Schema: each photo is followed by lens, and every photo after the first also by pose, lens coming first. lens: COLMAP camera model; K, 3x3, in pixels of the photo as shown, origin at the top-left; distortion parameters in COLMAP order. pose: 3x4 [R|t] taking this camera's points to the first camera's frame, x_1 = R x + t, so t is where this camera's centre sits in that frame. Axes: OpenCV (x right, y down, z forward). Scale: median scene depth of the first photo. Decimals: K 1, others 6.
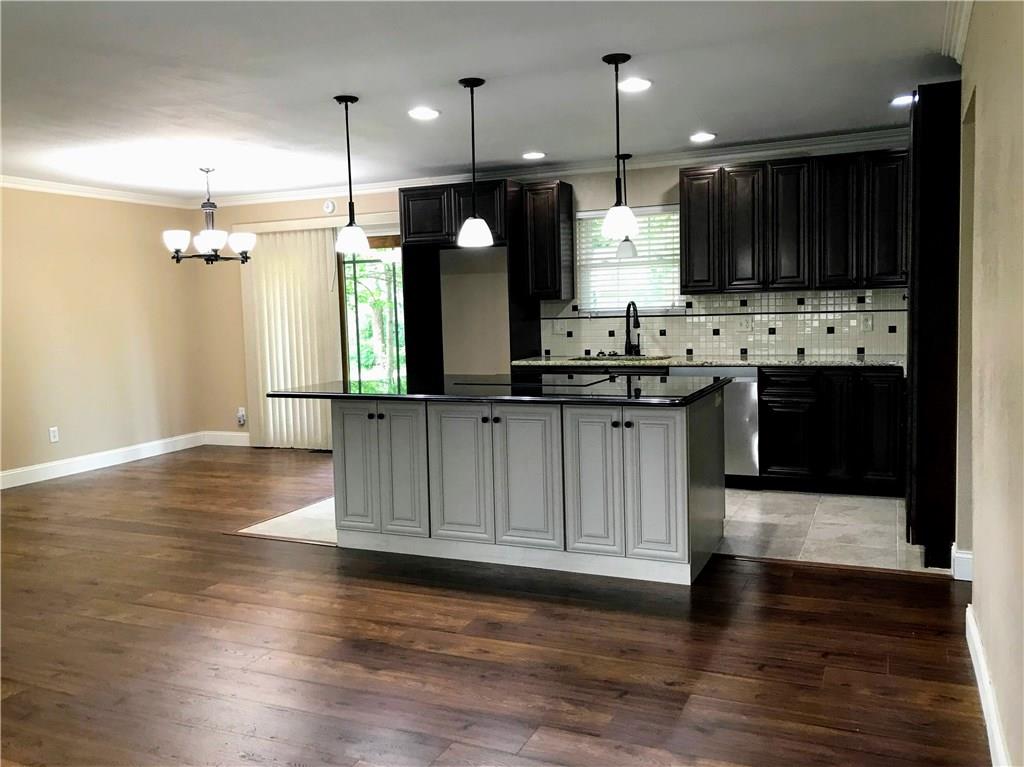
lens RADIAL K [[869.4, 0, 512.3], [0, 869.4, 398.4], [0, 0, 1]] dist [0.007186, 0.004861]
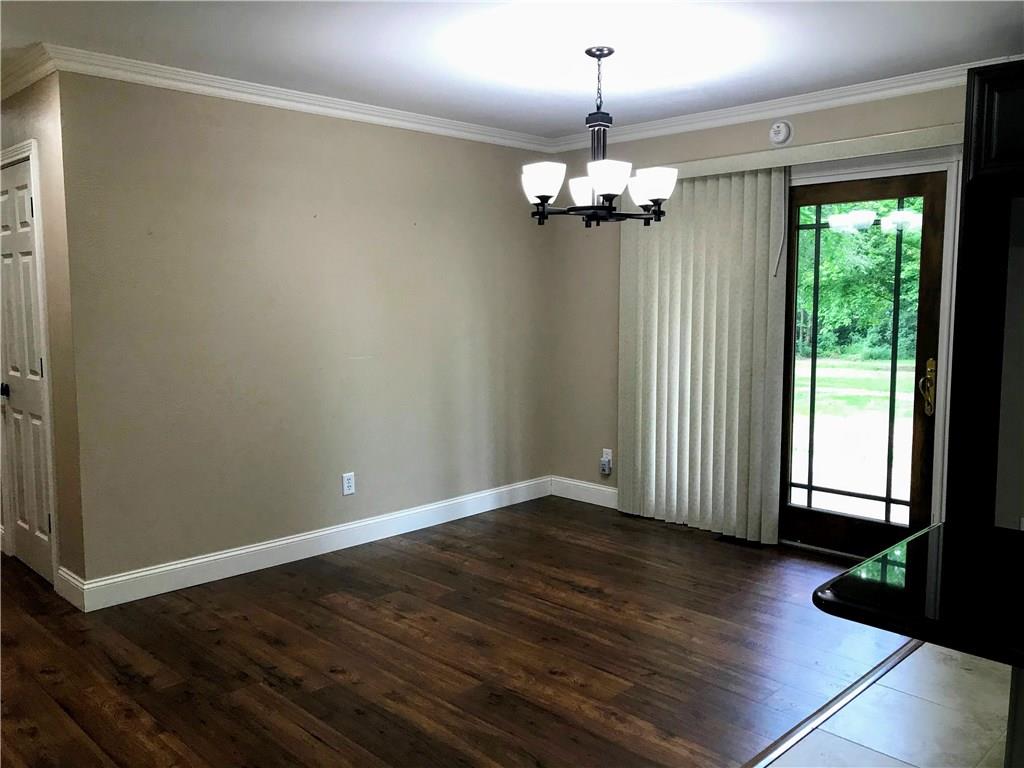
lens RADIAL K [[846.0, 0, 512.0], [0, 846.0, 384.0], [0, 0, 1]] dist [0.079240, -0.000605]
pose [[0.935023, 0.055706, -0.350184, -0.180478], [-0.054880, 0.998417, 0.012290, -0.051001], [0.350315, 0.007727, 0.936600, 0.425582]]
